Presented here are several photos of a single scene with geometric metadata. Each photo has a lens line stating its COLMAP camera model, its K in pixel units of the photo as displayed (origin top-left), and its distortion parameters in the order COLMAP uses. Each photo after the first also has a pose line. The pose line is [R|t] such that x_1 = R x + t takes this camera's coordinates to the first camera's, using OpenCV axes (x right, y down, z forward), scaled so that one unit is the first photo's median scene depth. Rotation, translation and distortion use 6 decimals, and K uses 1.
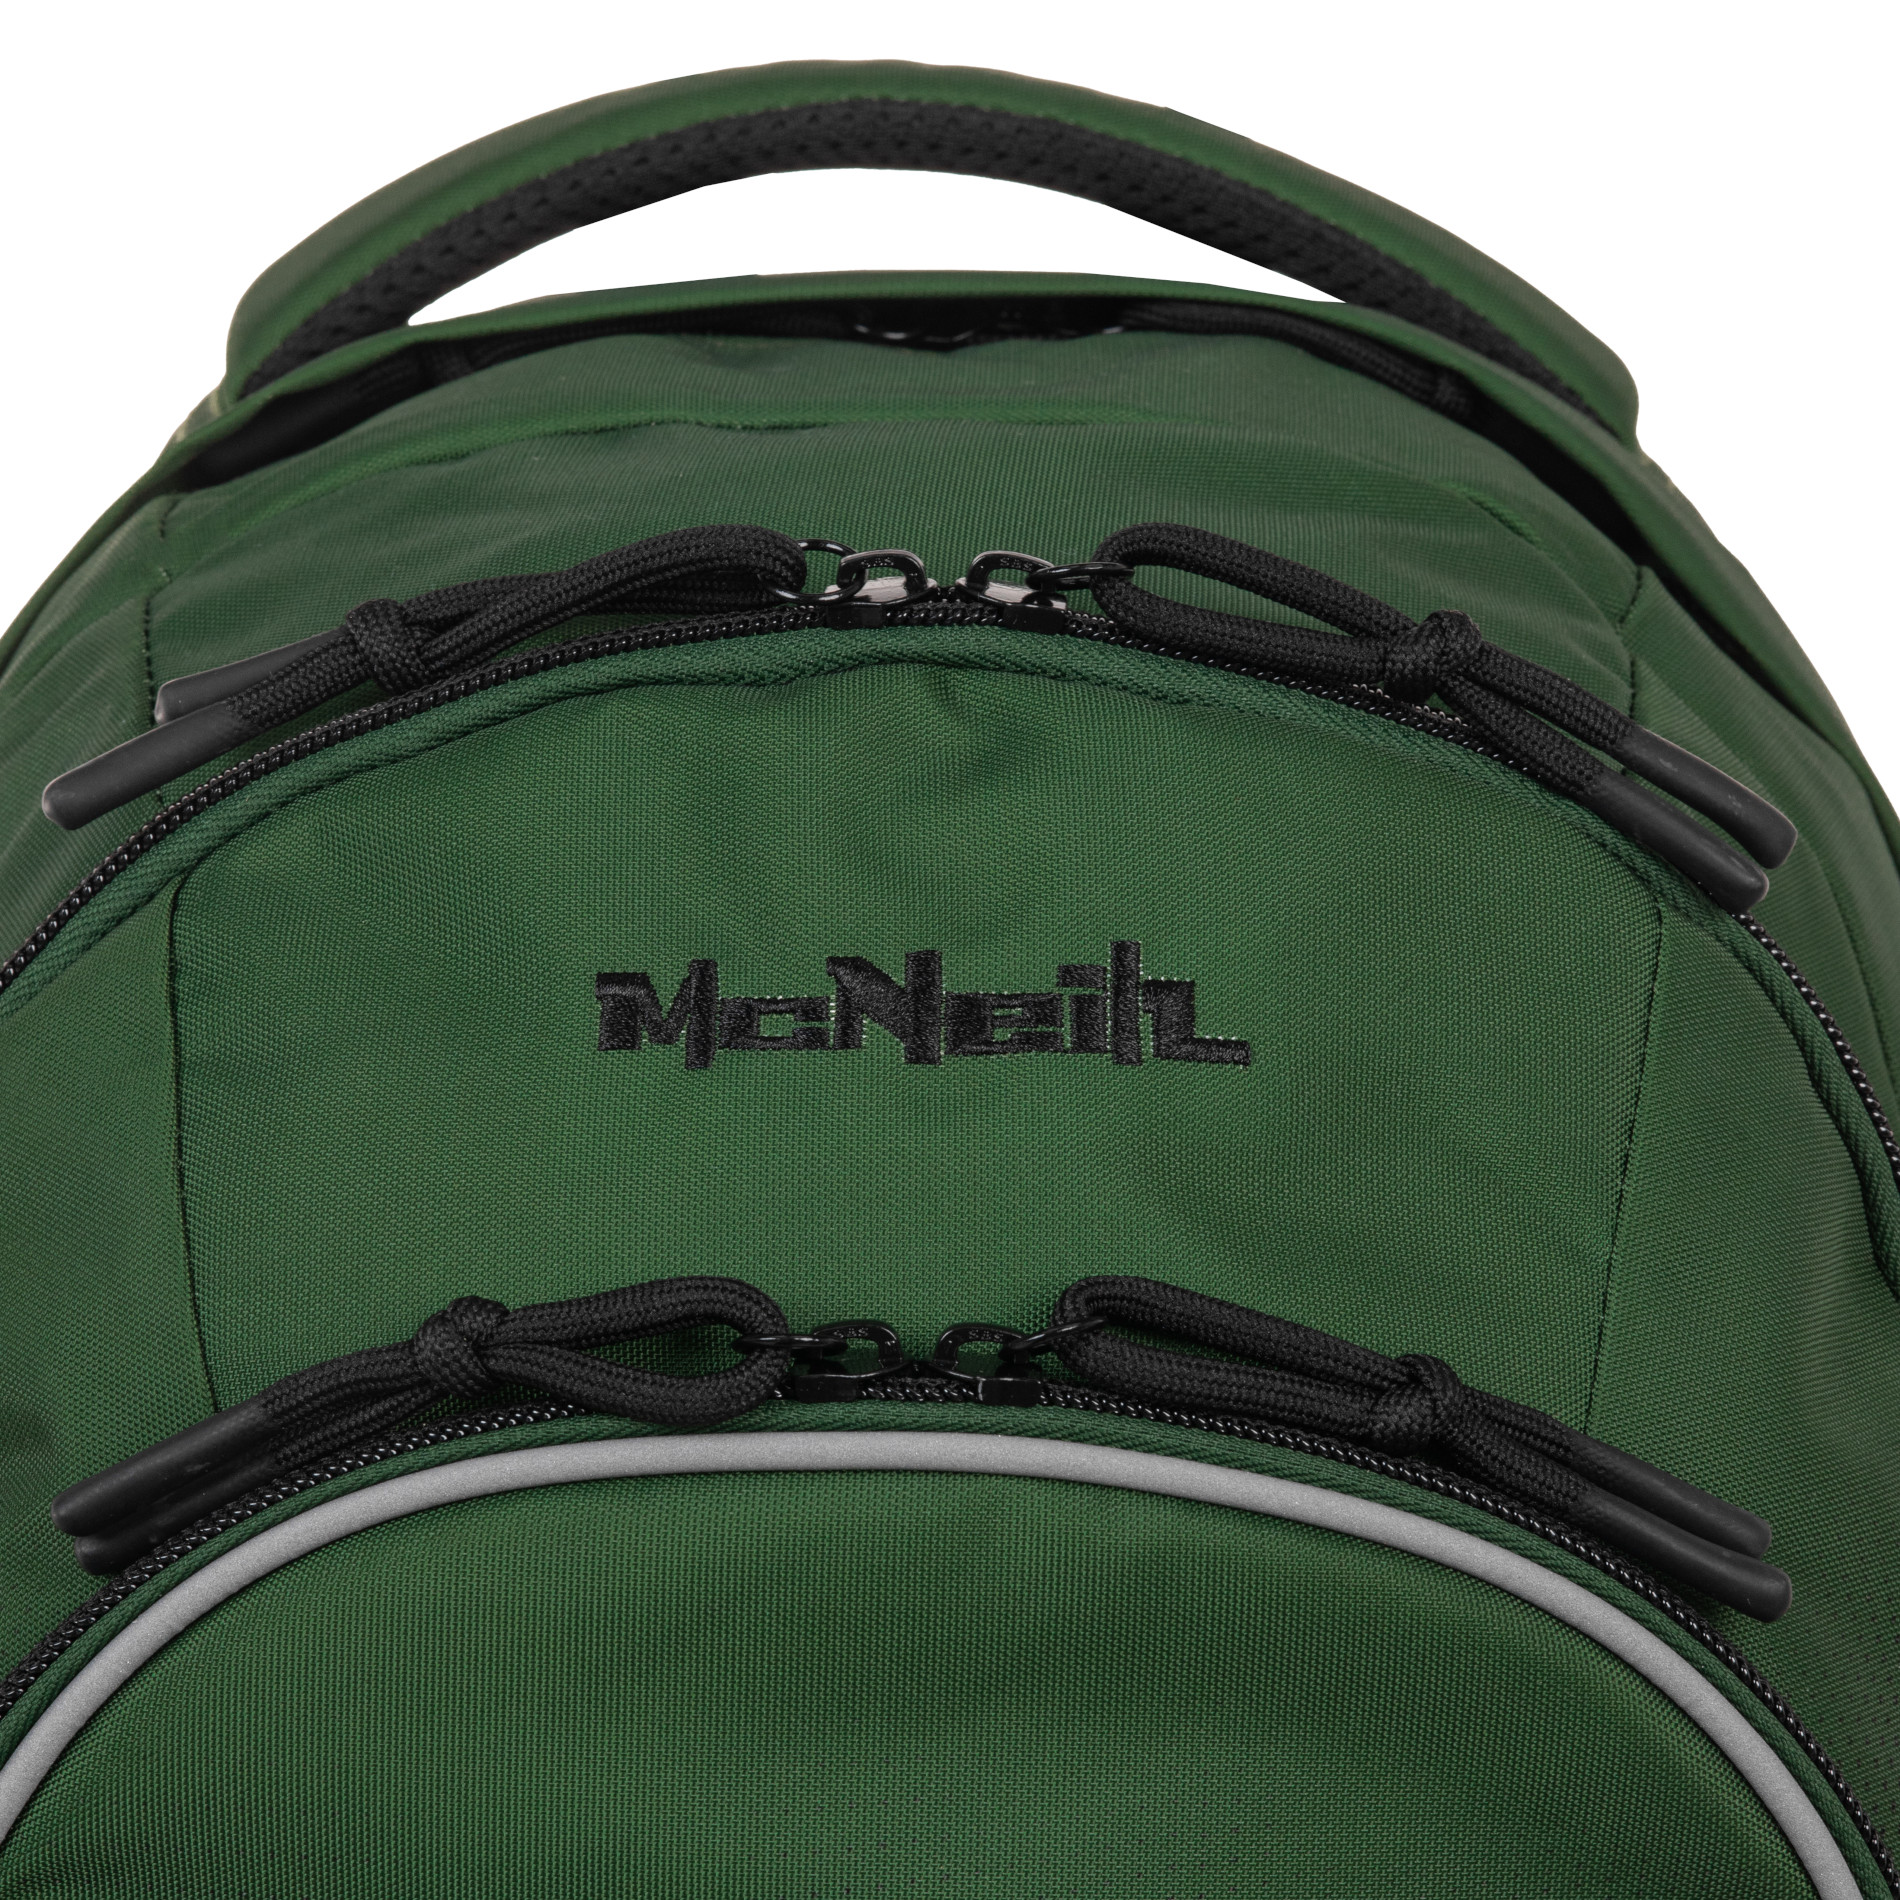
lens RADIAL K [[7035.1, 0, 953.1], [0, 7035.1, 953.1], [0, 0, 1]] dist [-0.140275, 0.000000]
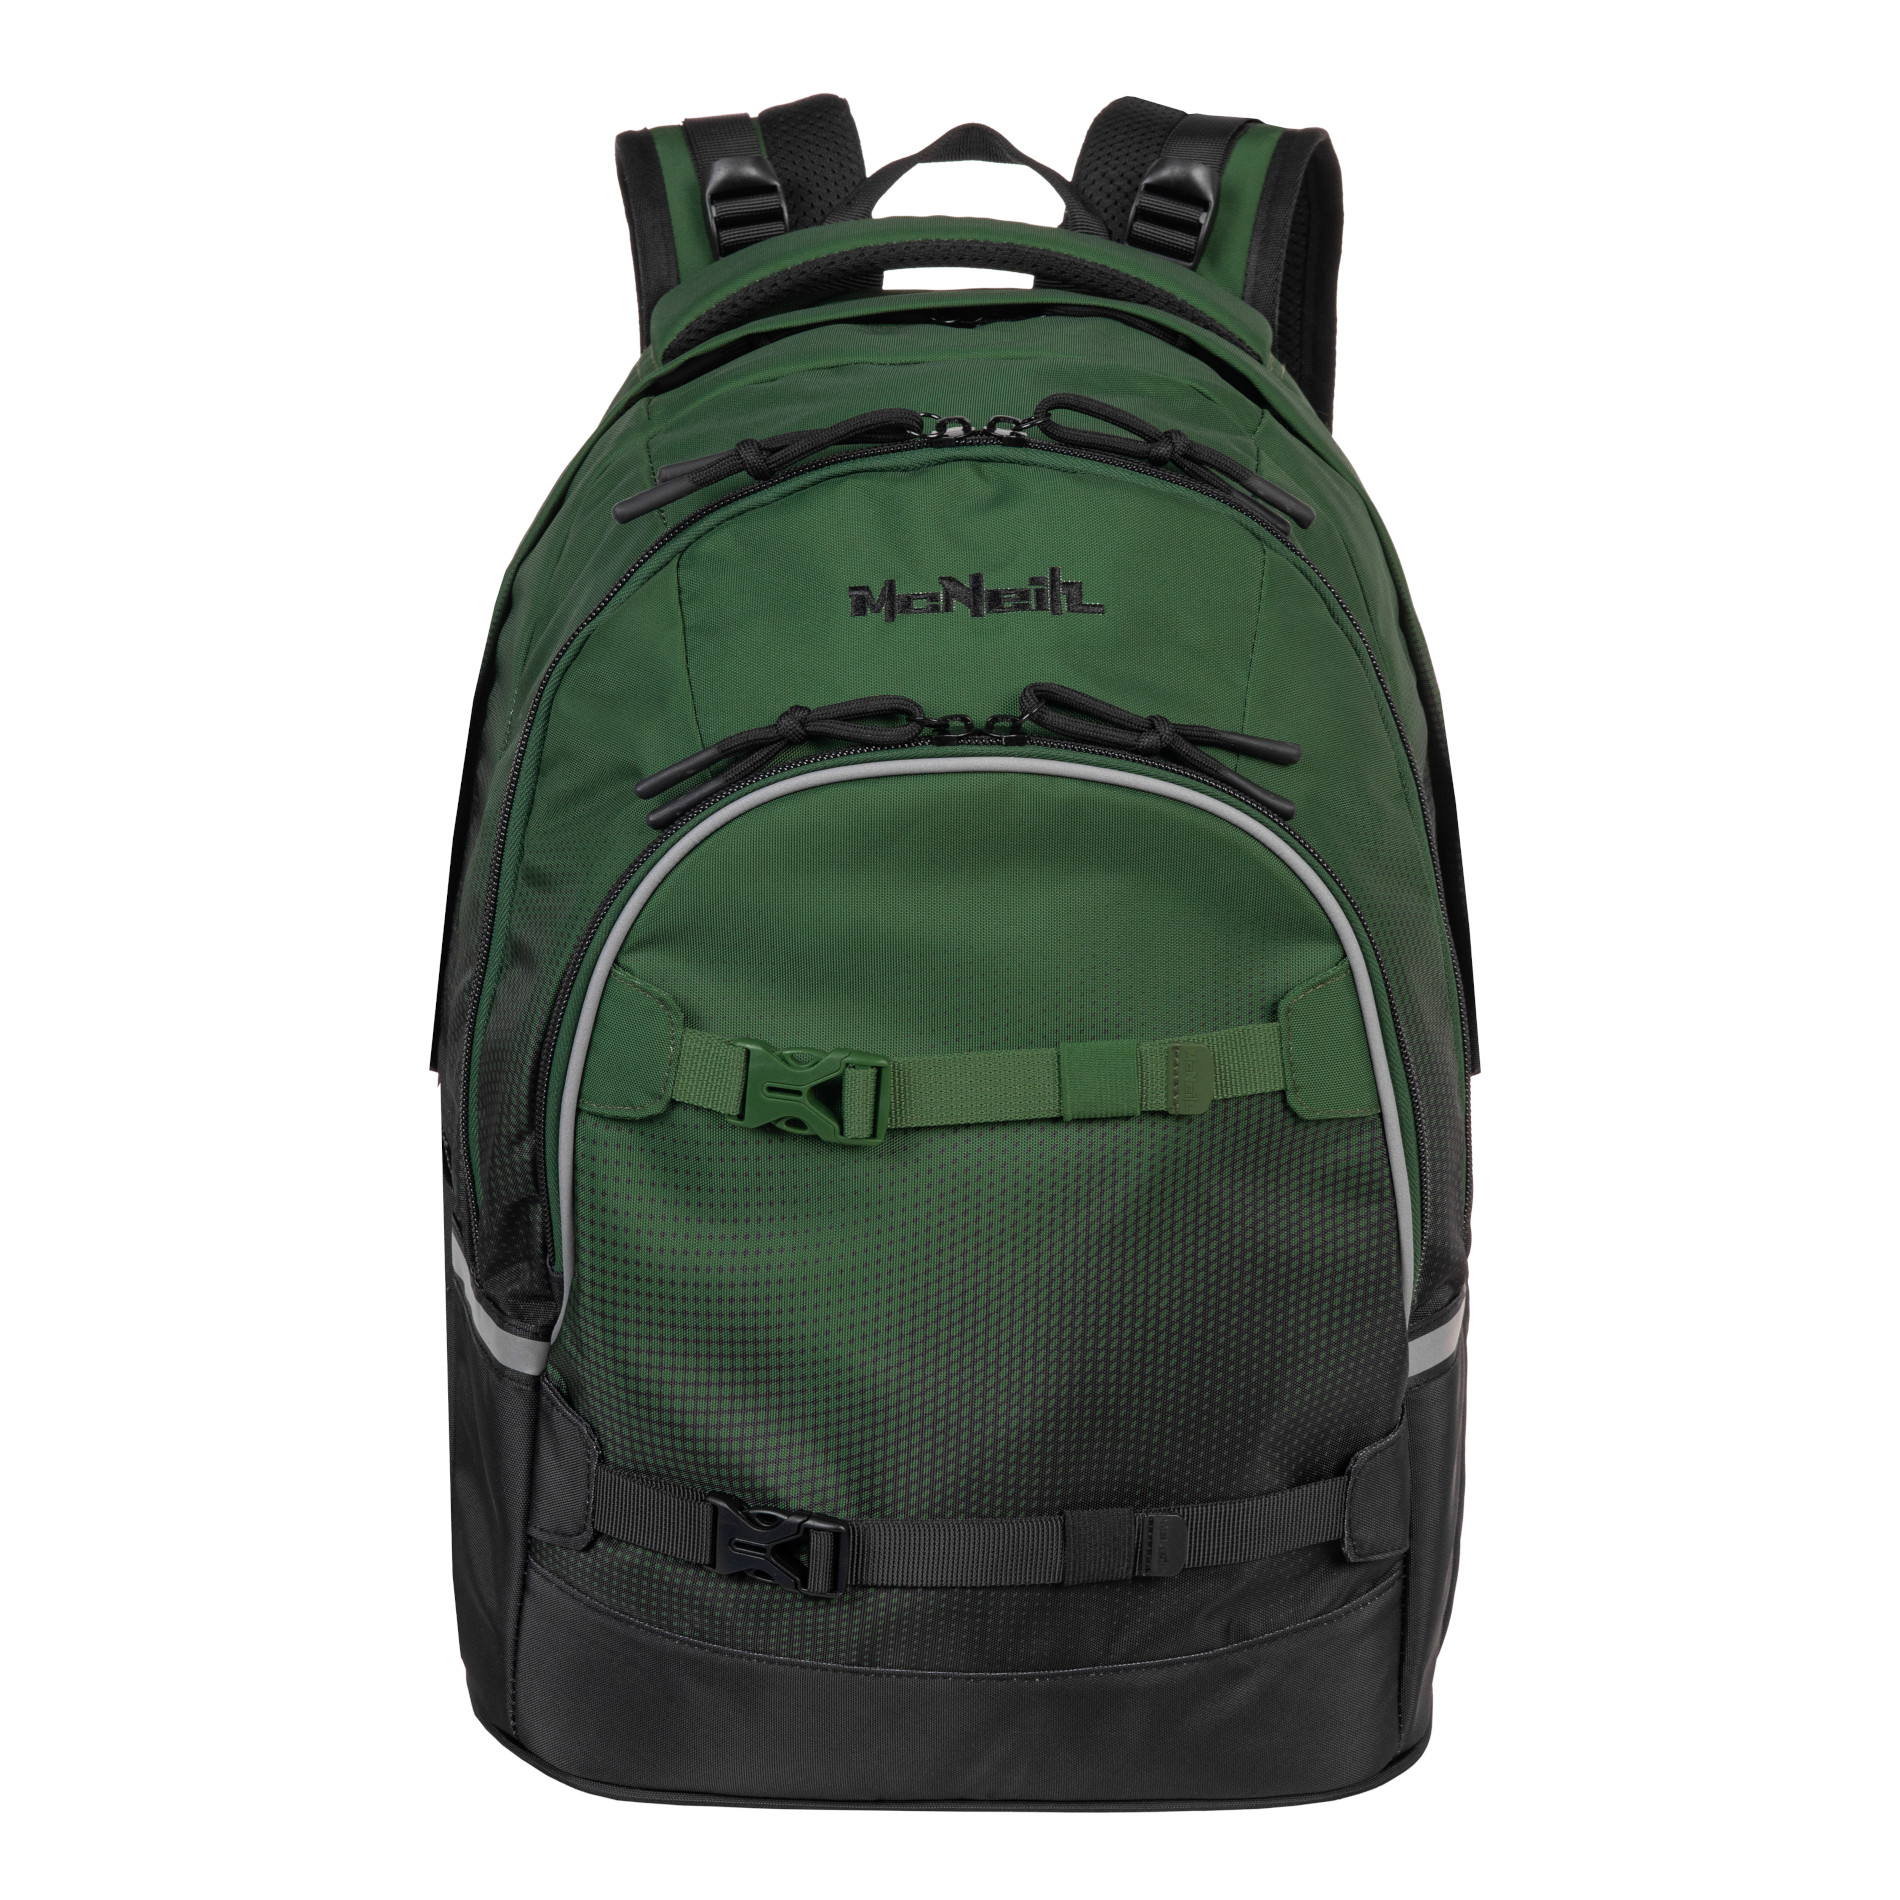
lens RADIAL K [[7035.1, 0, 947.8], [0, 7035.1, 949.0], [0, 0, 1]] dist [-0.140275, 0.000000]
pose [[0.999484, -0.031096, 0.007998, -0.039130], [0.030791, 0.998883, 0.035831, 0.044215], [-0.009103, -0.035566, 0.999326, -1.562887]]
